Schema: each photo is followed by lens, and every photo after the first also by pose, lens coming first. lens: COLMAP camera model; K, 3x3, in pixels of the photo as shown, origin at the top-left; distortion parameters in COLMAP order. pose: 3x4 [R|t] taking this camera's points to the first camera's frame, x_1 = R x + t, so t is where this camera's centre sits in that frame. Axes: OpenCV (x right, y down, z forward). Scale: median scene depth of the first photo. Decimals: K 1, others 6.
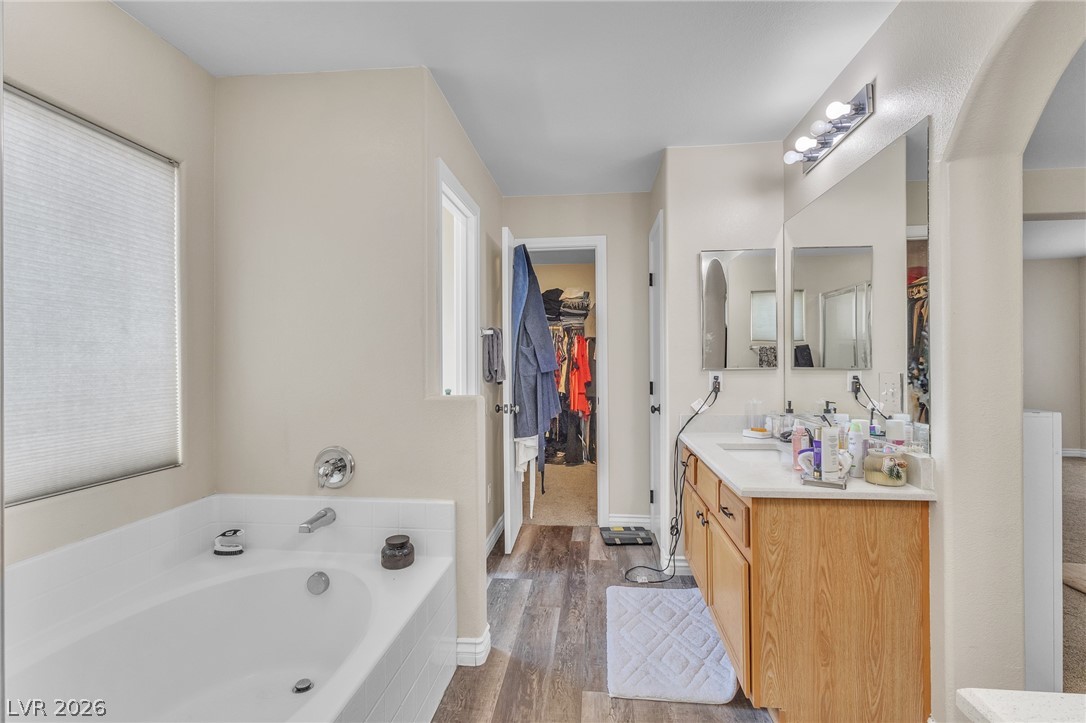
lens RADIAL K [[516.4, 0, 546.8], [0, 516.4, 360.7], [0, 0, 1]] dist [0.004625, 0.001587]
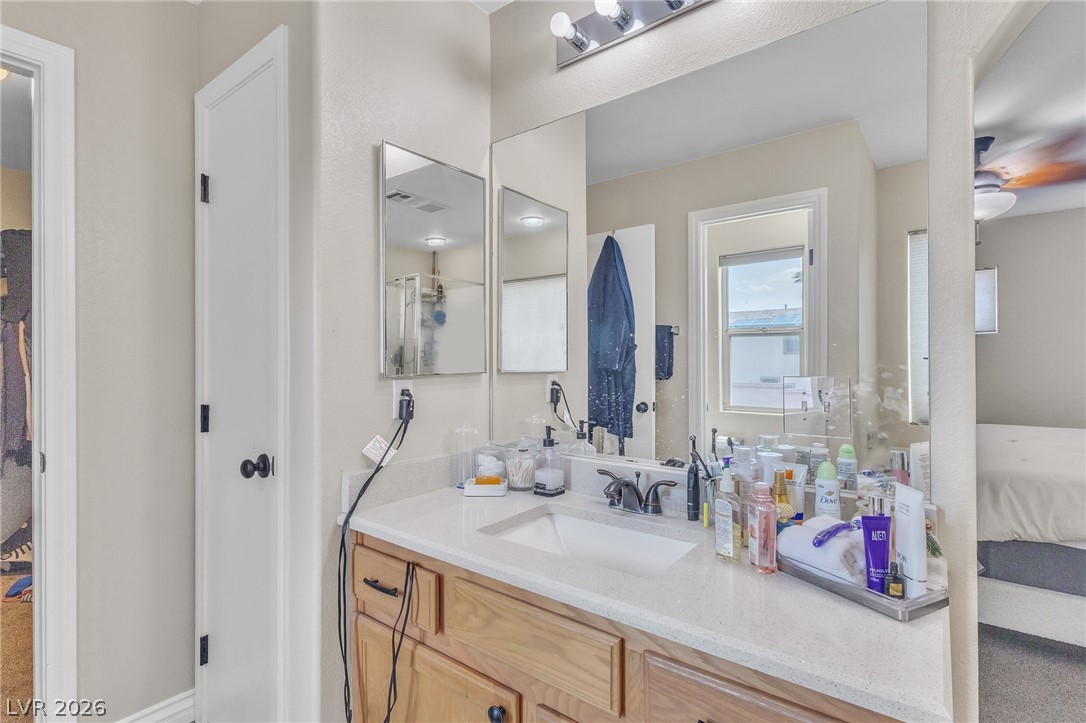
lens RADIAL K [[516.4, 0, 543.7], [0, 516.4, 361.2], [0, 0, 1]] dist [0.004625, 0.001587]
pose [[0.513429, 0.001485, 0.858131, -0.054393], [0.001370, 0.999996, -0.002551, 0.002516], [-0.858131, 0.002485, 0.513424, 0.613643]]
